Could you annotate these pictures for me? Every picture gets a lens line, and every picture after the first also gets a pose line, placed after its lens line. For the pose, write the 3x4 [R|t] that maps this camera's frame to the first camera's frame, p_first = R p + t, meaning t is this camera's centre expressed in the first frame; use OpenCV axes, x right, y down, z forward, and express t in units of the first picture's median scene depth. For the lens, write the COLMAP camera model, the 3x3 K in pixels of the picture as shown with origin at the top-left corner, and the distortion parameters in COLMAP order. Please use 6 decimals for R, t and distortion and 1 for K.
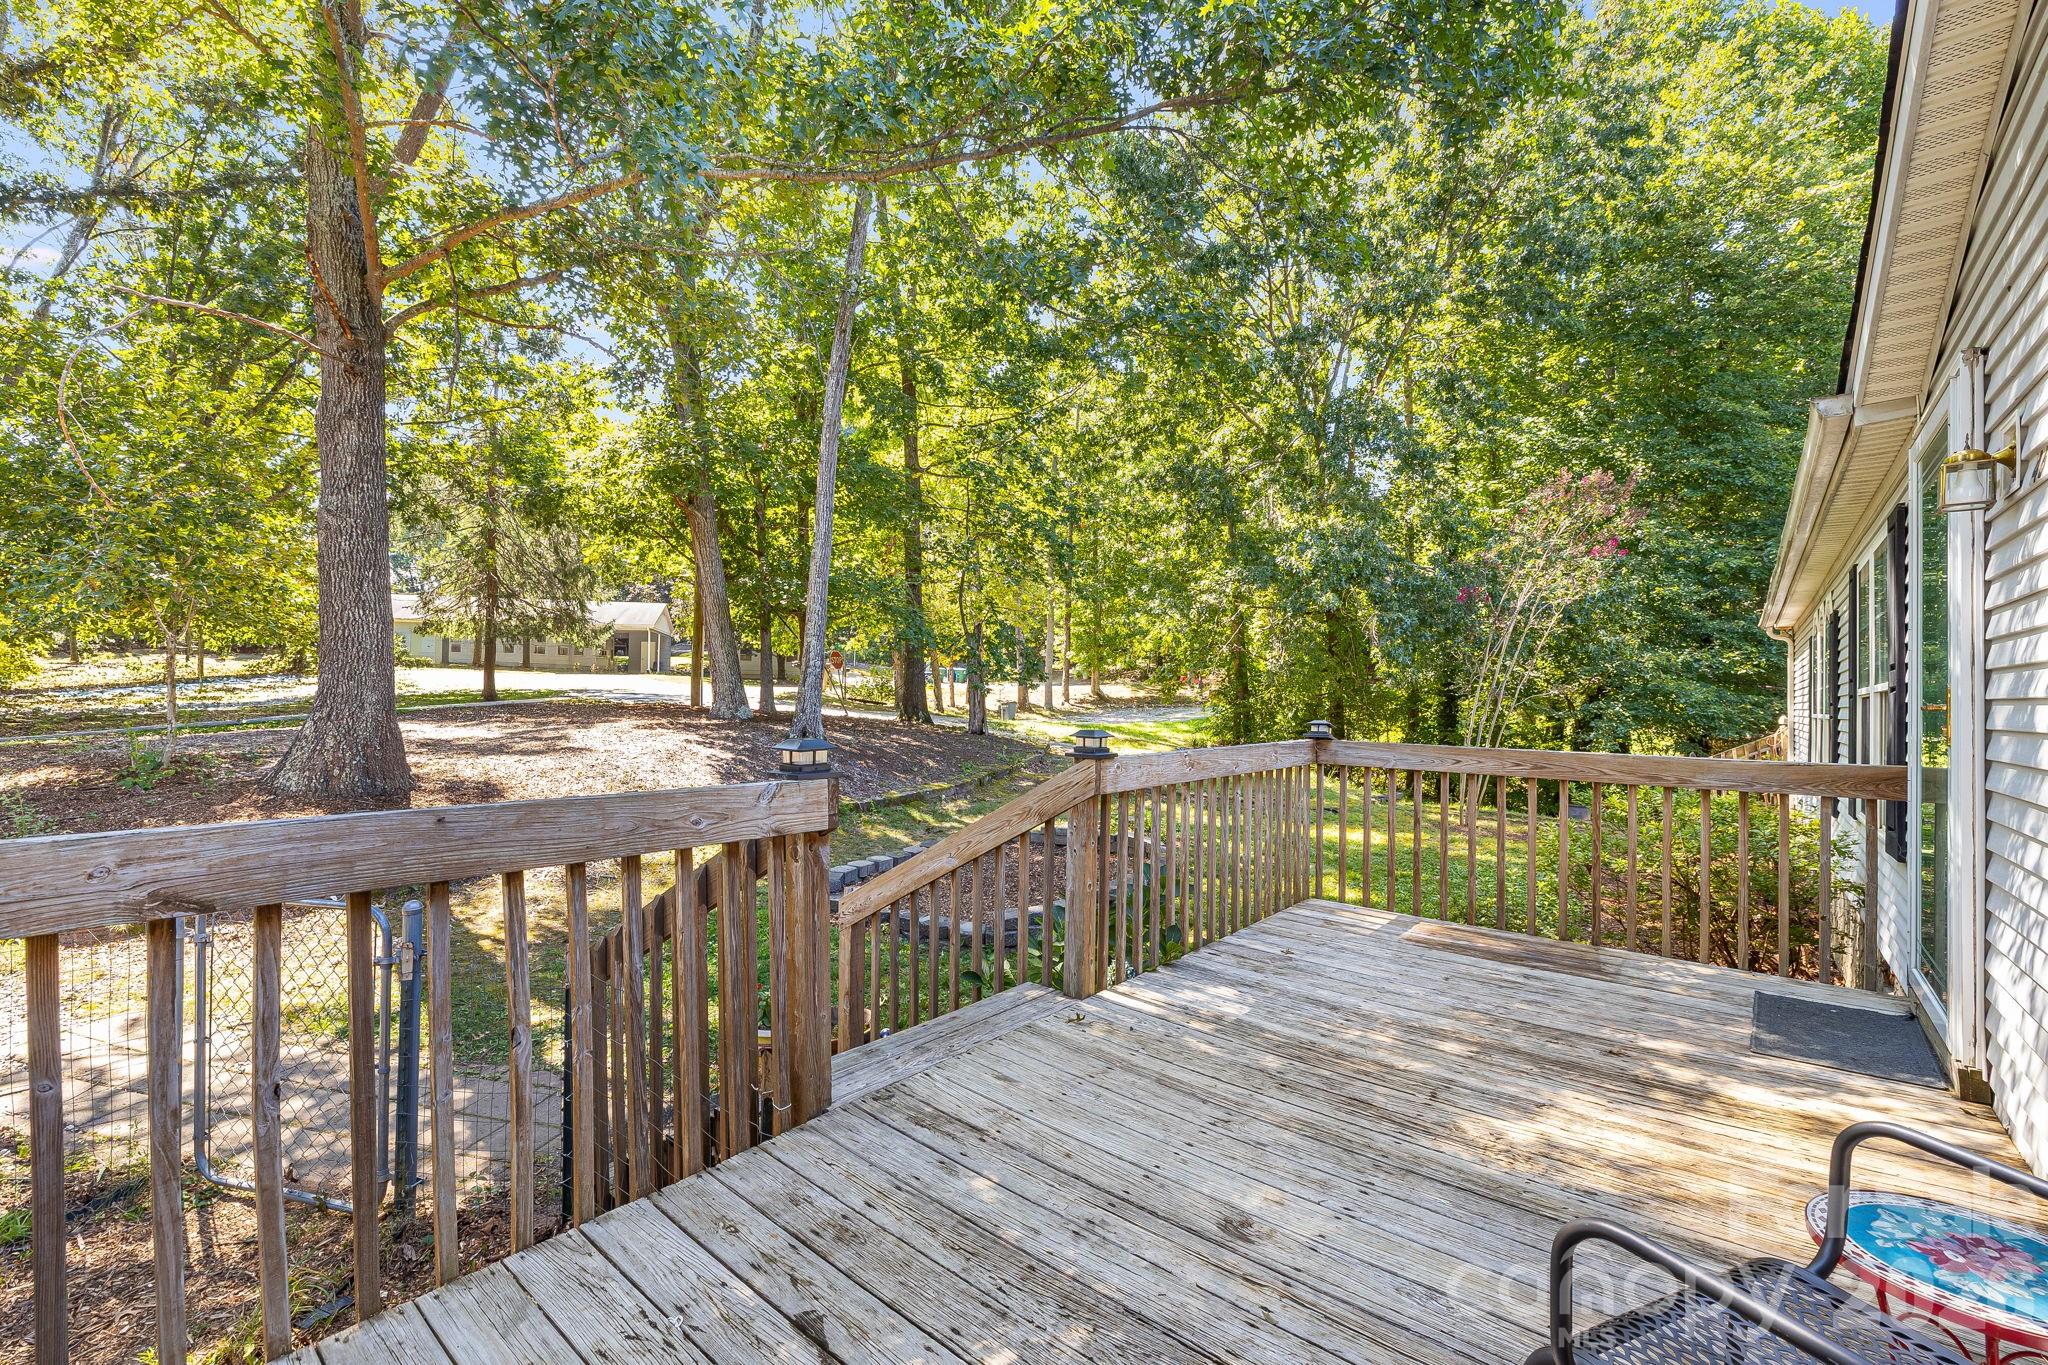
lens RADIAL K [[864.9, 0, 1010.2], [0, 864.9, 682.3], [0, 0, 1]] dist [0.000984, 0.000062]
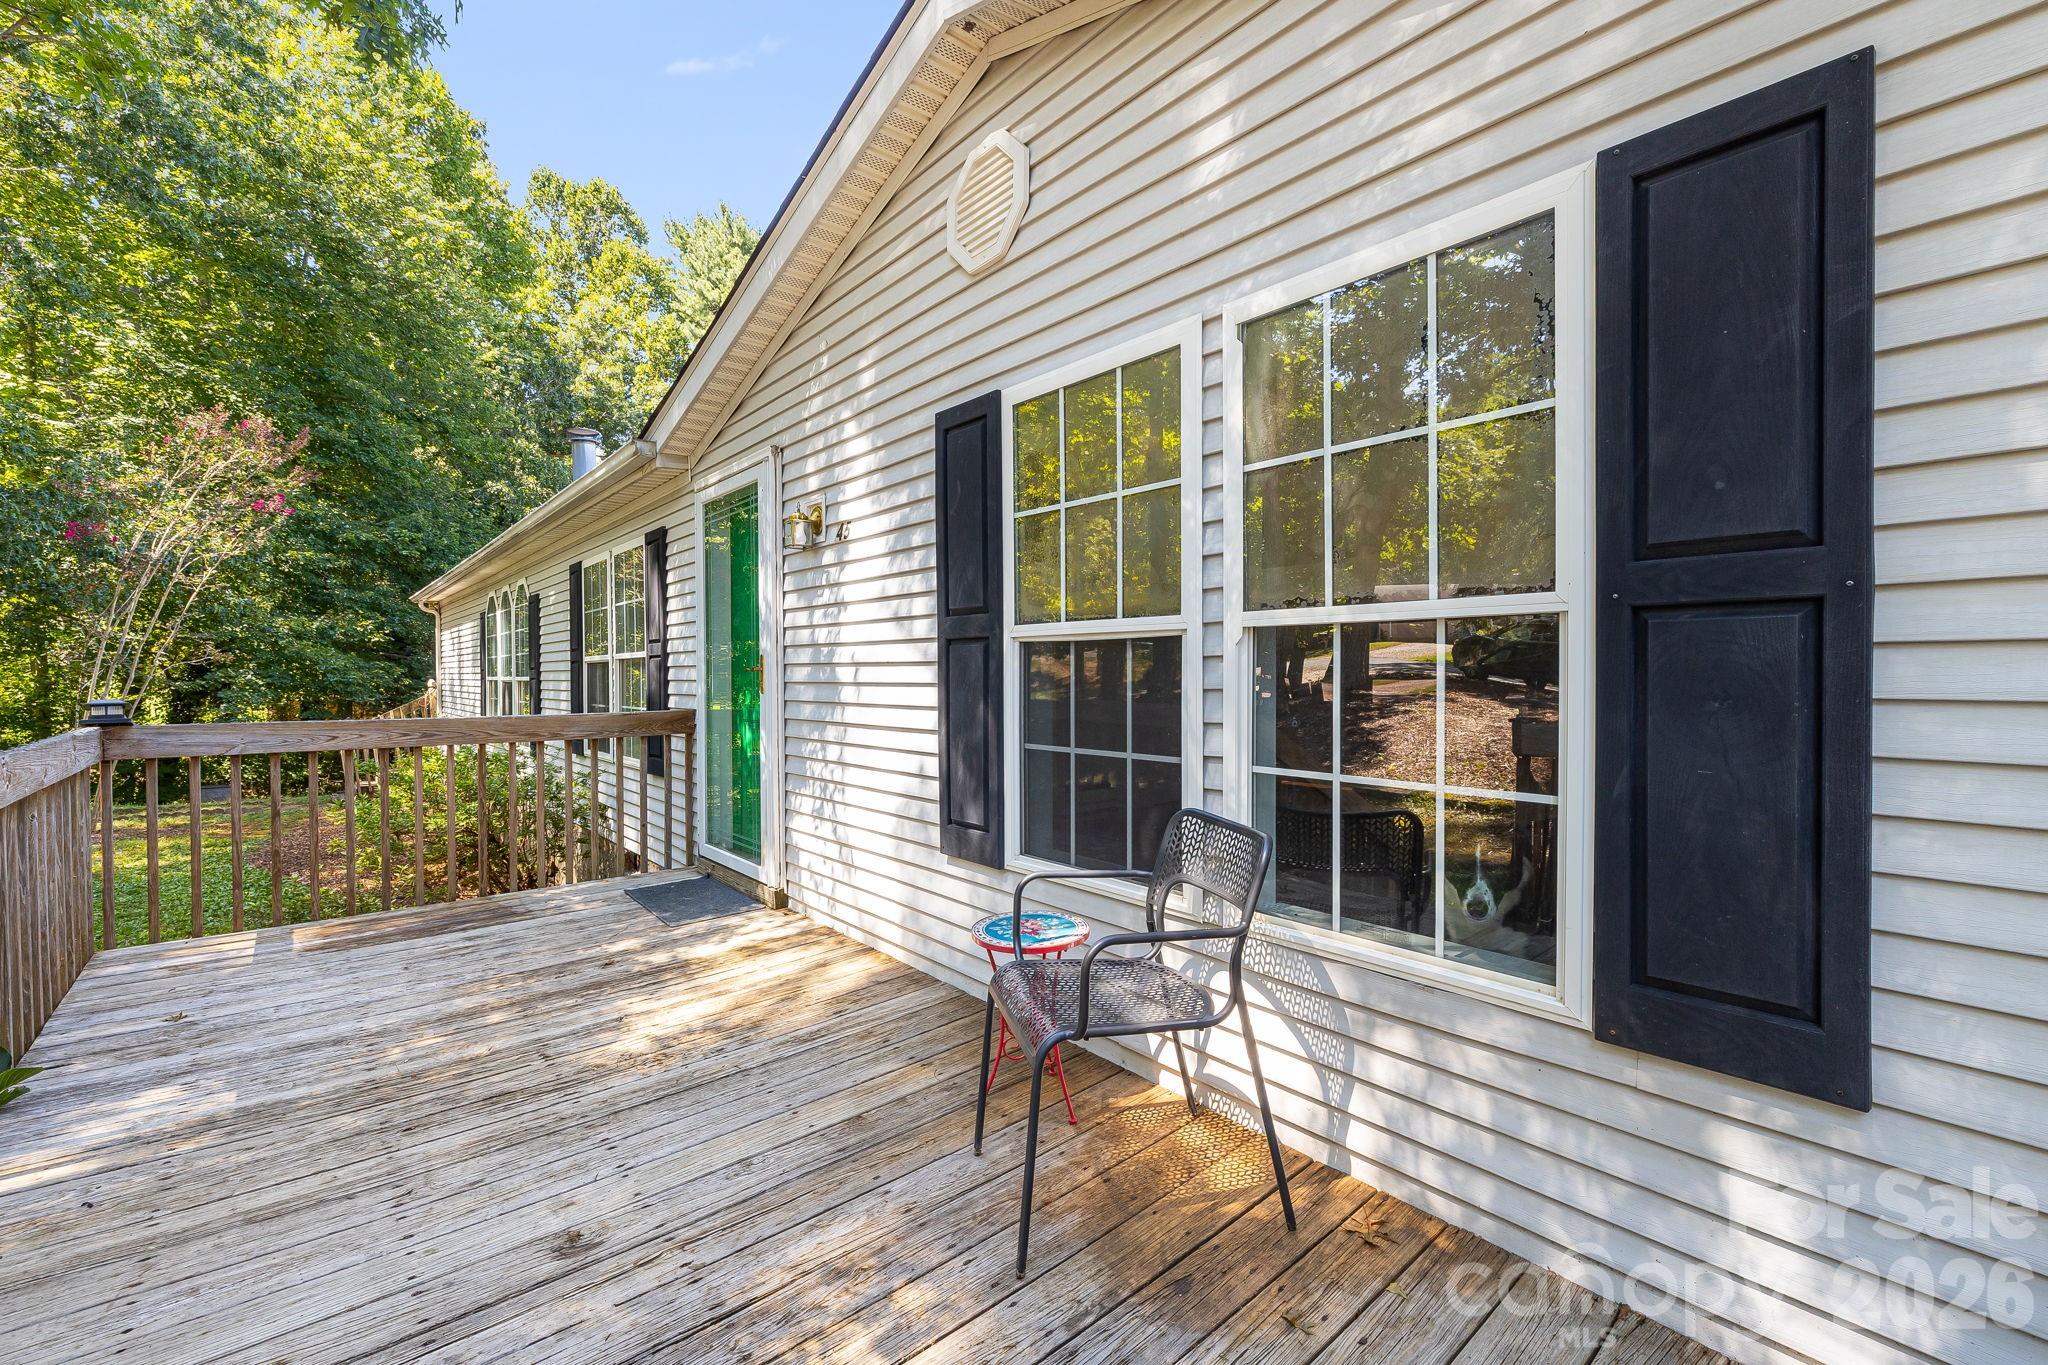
lens RADIAL K [[864.6, 0, 998.9], [0, 864.6, 677.0], [0, 0, 1]] dist [0.000353, -0.000310]
pose [[0.171983, -0.020966, 0.984877, -0.350548], [-0.011478, 0.999663, 0.023286, 0.001636], [-0.985033, -0.015309, 0.171685, 0.261642]]
